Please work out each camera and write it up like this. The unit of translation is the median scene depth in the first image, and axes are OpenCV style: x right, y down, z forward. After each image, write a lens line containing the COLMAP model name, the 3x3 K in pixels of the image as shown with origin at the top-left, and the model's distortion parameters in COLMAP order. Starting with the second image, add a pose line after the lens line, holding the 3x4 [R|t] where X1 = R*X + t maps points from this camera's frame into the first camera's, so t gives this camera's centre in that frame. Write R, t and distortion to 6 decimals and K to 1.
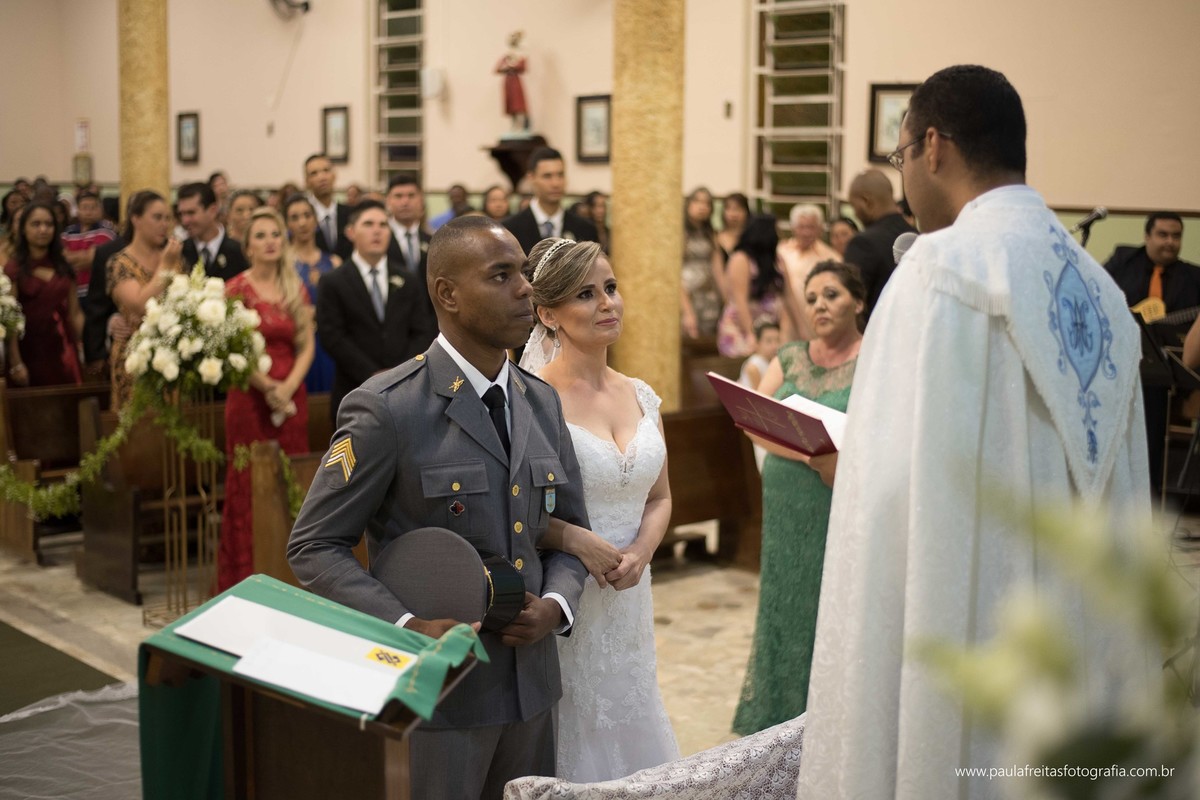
lens RADIAL K [[1832.2, 0, 620.6], [0, 1832.2, 396.5], [0, 0, 1]] dist [-0.106594, 0.054337]
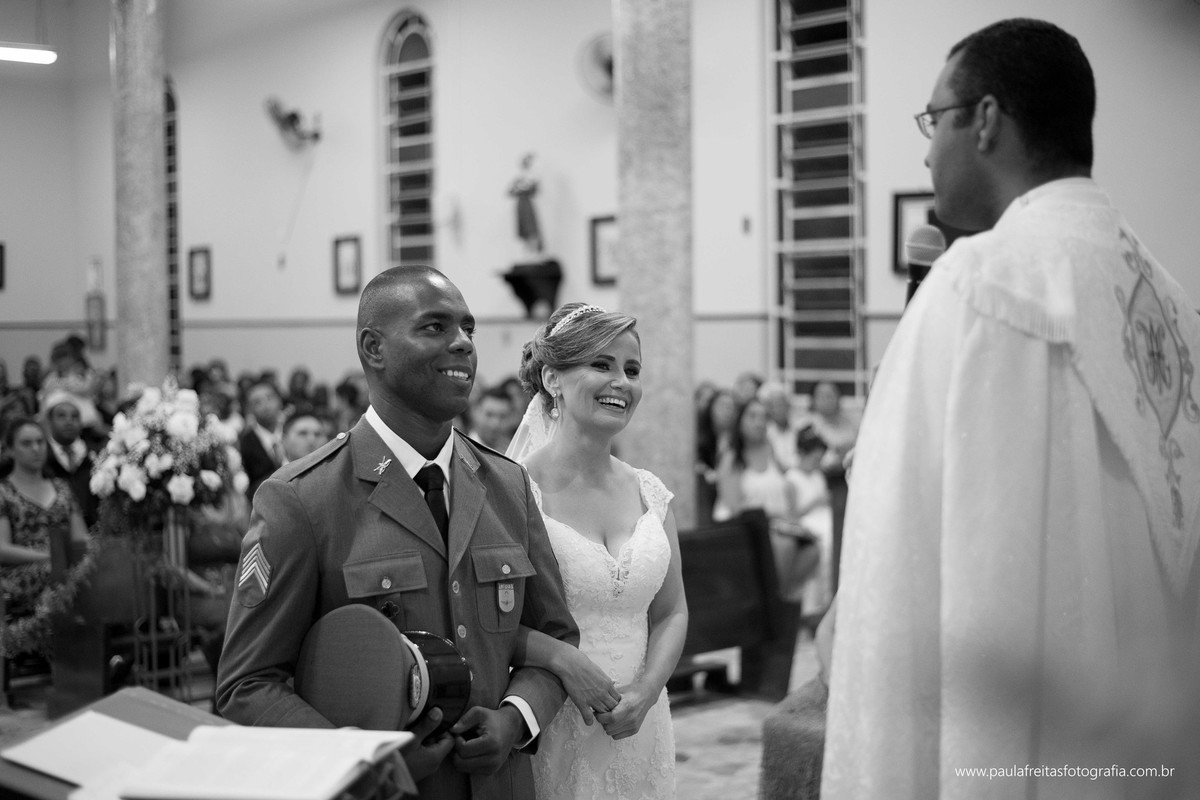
lens RADIAL K [[1775.2, 0, 600.0], [0, 1775.2, 400.0], [0, 0, 1]] dist [-0.214490, 0.764966]
pose [[0.999176, -0.021644, -0.034333, 0.017985], [0.018686, 0.996268, -0.084264, 0.018917], [0.036028, 0.083553, 0.995852, 0.112606]]
